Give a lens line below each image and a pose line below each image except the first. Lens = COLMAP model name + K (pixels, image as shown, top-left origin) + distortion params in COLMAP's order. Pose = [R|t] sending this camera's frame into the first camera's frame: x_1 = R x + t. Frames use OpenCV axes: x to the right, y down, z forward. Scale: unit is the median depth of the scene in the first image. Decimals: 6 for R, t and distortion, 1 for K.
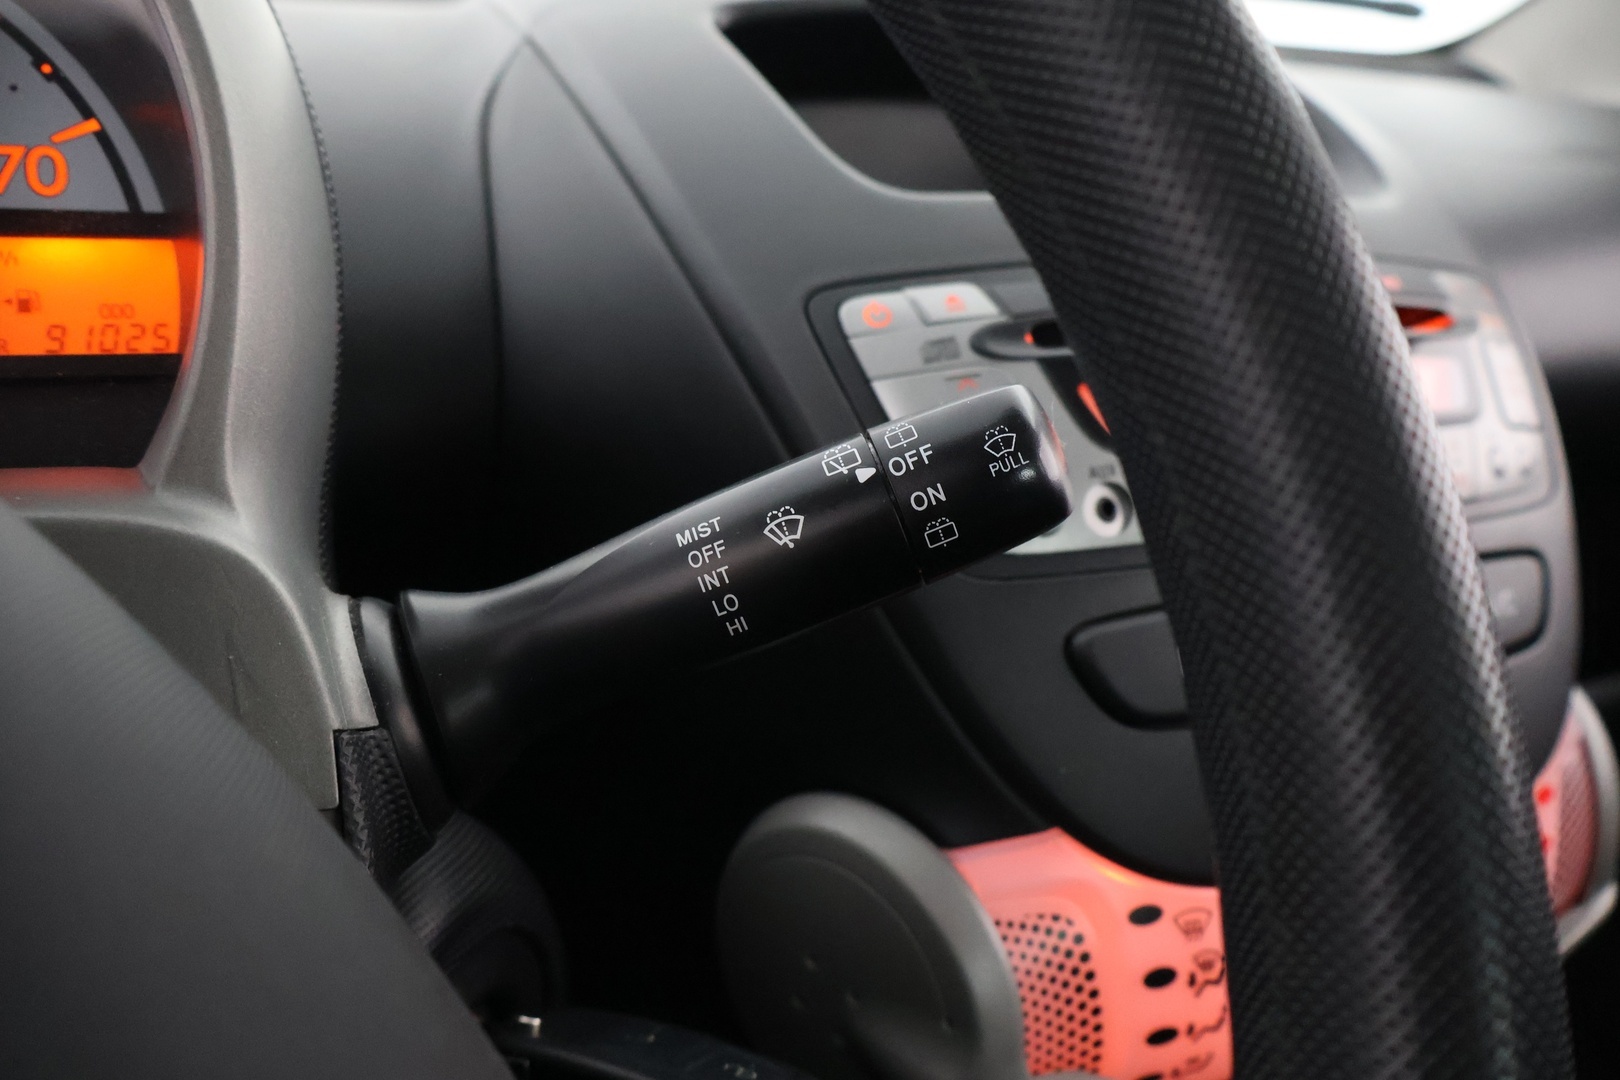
lens RADIAL K [[1324.0, 0, 807.8], [0, 1324.0, 535.8], [0, 0, 1]] dist [0.000774, 0.002045]
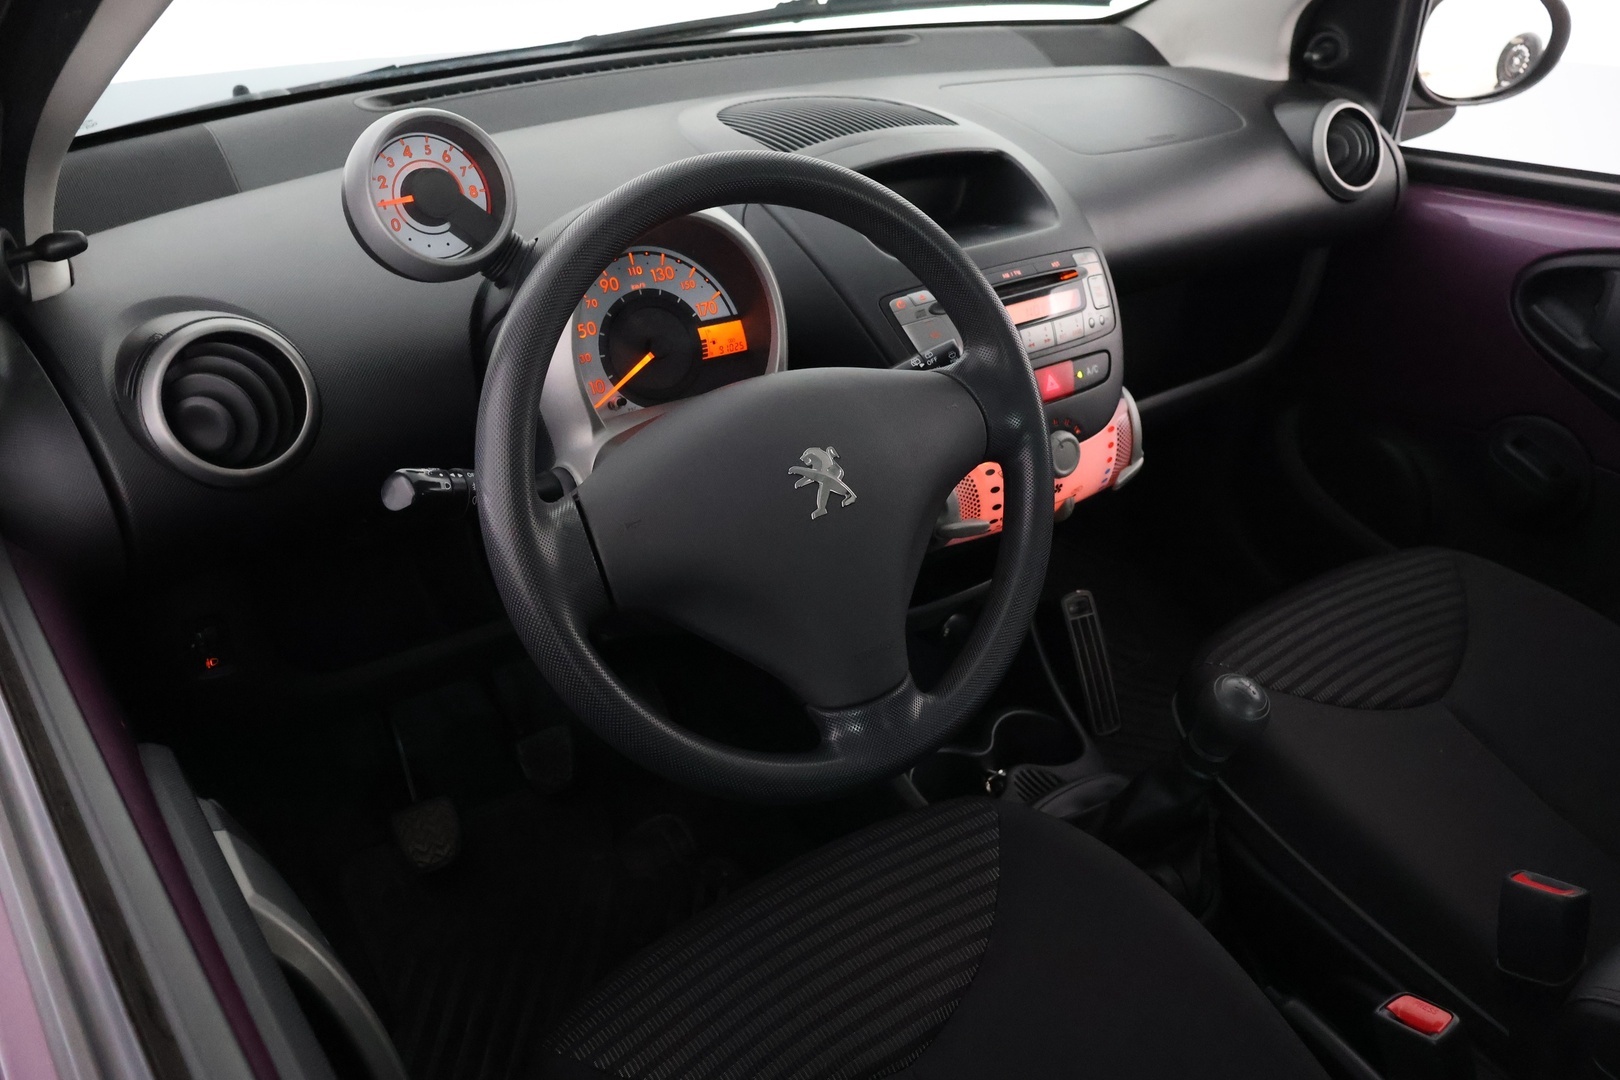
lens RADIAL K [[1324.0, 0, 814.0], [0, 1324.0, 539.2], [0, 0, 1]] dist [0.000774, 0.002045]
pose [[0.985385, -0.114321, 0.126279, -0.644997], [0.086786, 0.974839, 0.205321, -0.291924], [-0.146574, -0.191361, 0.970514, -2.287255]]
